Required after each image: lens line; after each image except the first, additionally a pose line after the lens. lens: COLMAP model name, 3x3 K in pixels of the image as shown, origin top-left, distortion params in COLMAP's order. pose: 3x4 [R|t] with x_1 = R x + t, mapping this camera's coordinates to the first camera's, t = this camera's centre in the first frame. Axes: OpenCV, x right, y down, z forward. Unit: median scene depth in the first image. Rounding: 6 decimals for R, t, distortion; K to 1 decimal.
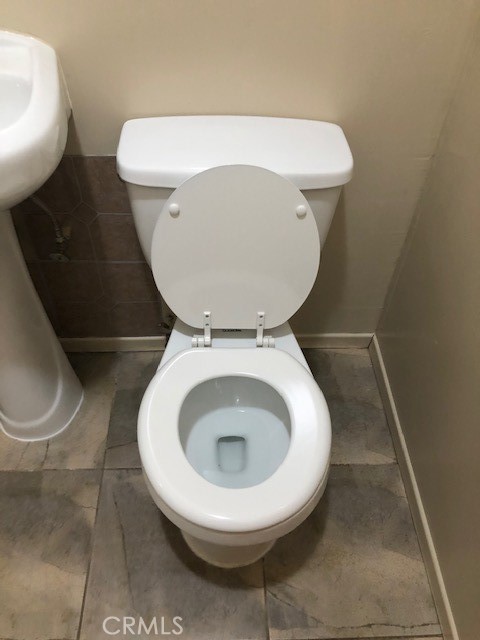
lens RADIAL K [[527.8, 0, 233.9], [0, 527.8, 329.5], [0, 0, 1]] dist [0.007266, 0.020820]
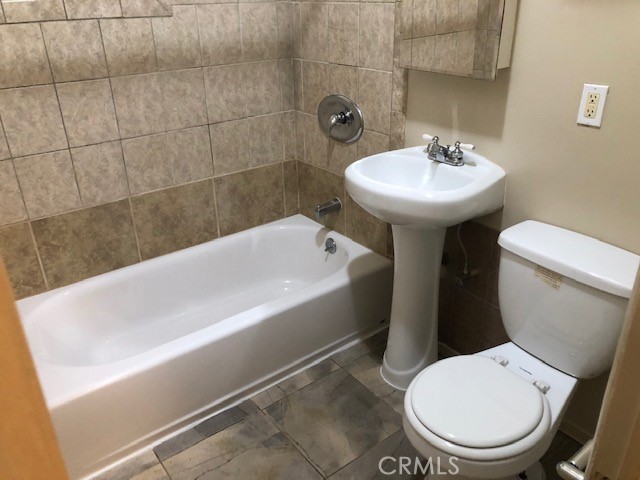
lens RADIAL K [[527.8, 0, 321.2], [0, 527.8, 238.6], [0, 0, 1]] dist [0.007266, 0.020820]
pose [[0.587810, 0.331634, -0.737901, 0.498150], [-0.592833, 0.797222, -0.113955, 0.171931], [0.550480, 0.504436, 0.665219, -0.333982]]
